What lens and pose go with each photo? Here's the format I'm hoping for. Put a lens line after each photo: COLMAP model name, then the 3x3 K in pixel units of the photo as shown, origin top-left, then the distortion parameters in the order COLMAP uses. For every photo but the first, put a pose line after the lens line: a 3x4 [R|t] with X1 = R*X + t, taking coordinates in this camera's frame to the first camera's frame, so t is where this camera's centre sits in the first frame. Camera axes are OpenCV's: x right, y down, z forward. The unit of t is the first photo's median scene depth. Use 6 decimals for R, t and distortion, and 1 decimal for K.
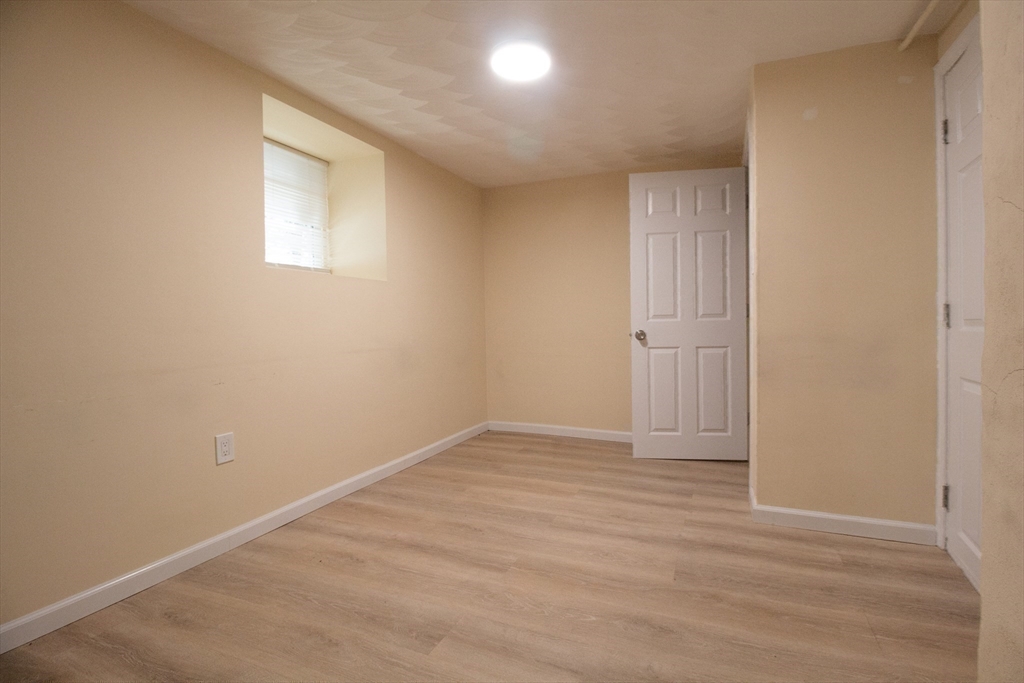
lens RADIAL K [[472.1, 0, 527.8], [0, 472.1, 335.4], [0, 0, 1]] dist [0.002065, -0.014479]
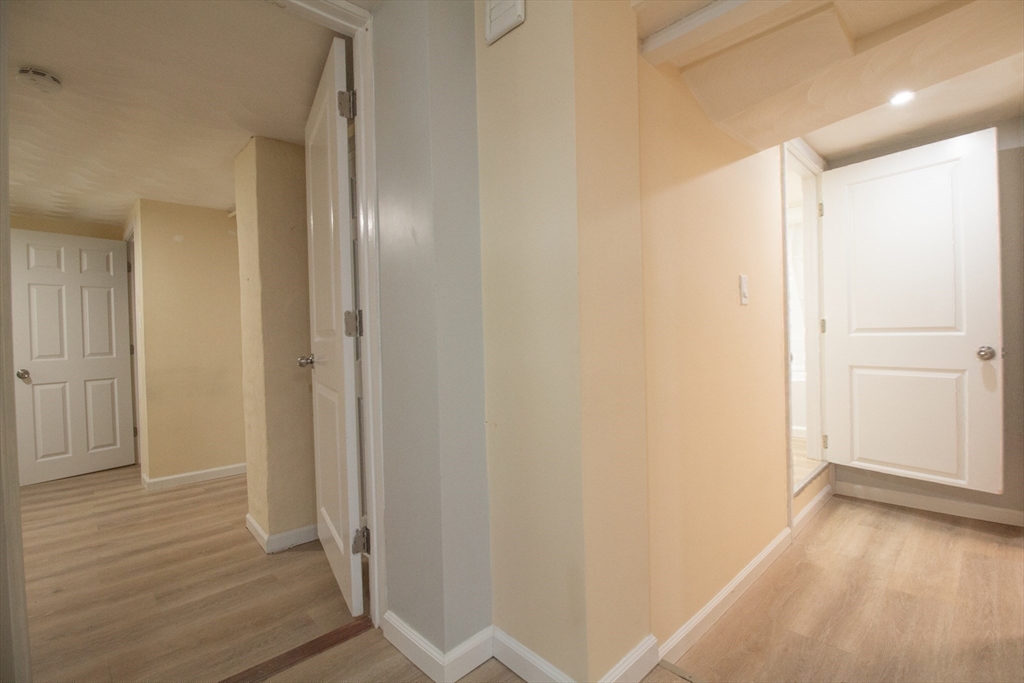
lens RADIAL K [[472.1, 0, 527.8], [0, 472.1, 335.4], [0, 0, 1]] dist [0.002065, -0.014479]
pose [[0.388152, -0.006804, 0.921570, -0.312583], [0.041425, 0.999091, -0.010071, -0.032414], [-0.920664, 0.042085, 0.388081, -0.531162]]
